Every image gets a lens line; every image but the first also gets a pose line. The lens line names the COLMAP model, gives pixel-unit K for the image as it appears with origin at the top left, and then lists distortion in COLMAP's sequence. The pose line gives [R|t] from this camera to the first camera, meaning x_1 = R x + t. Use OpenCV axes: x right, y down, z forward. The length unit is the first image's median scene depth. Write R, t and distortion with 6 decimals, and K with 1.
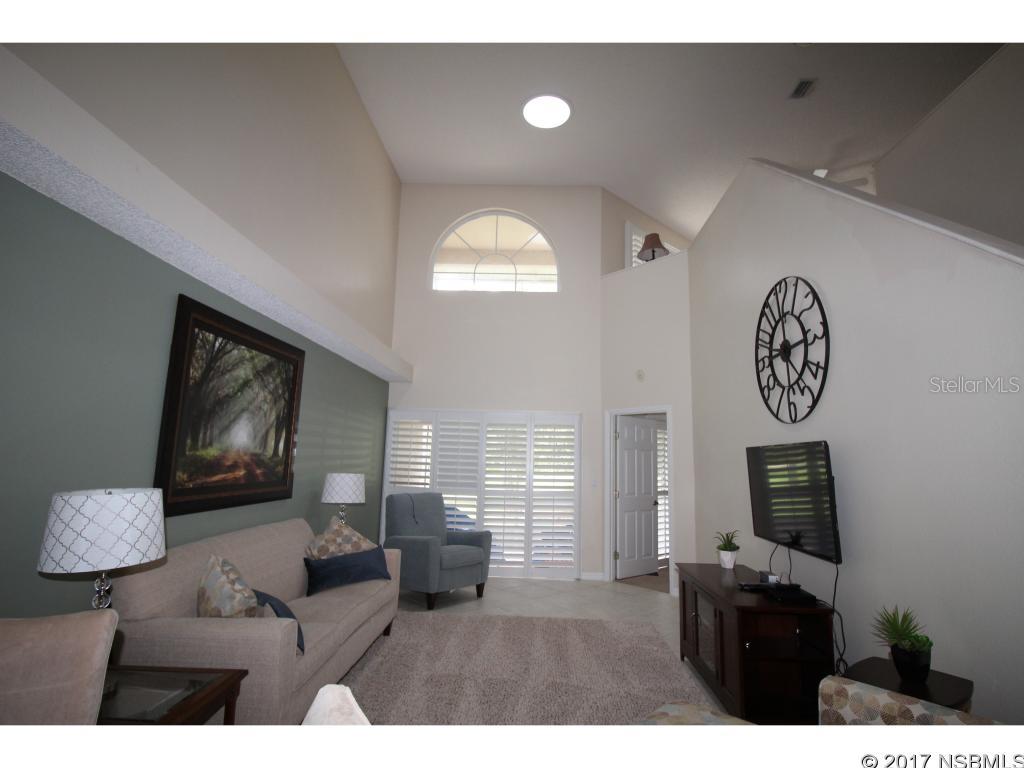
lens RADIAL K [[512.5, 0, 516.3], [0, 512.5, 380.8], [0, 0, 1]] dist [0.001935, -0.010994]
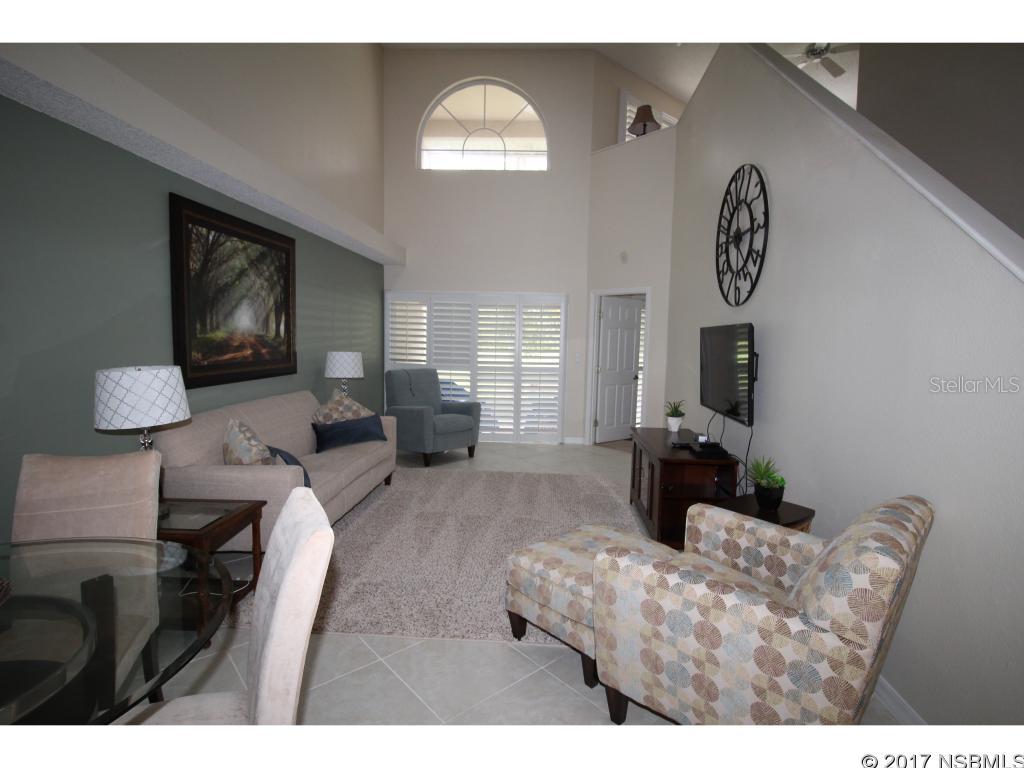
lens RADIAL K [[512.5, 0, 517.5], [0, 512.5, 380.4], [0, 0, 1]] dist [0.001935, -0.010994]
pose [[0.999754, -0.001773, -0.022099, 0.083613], [0.006940, 0.971726, 0.236010, -0.023226], [0.021056, -0.236105, 0.971499, -0.107946]]
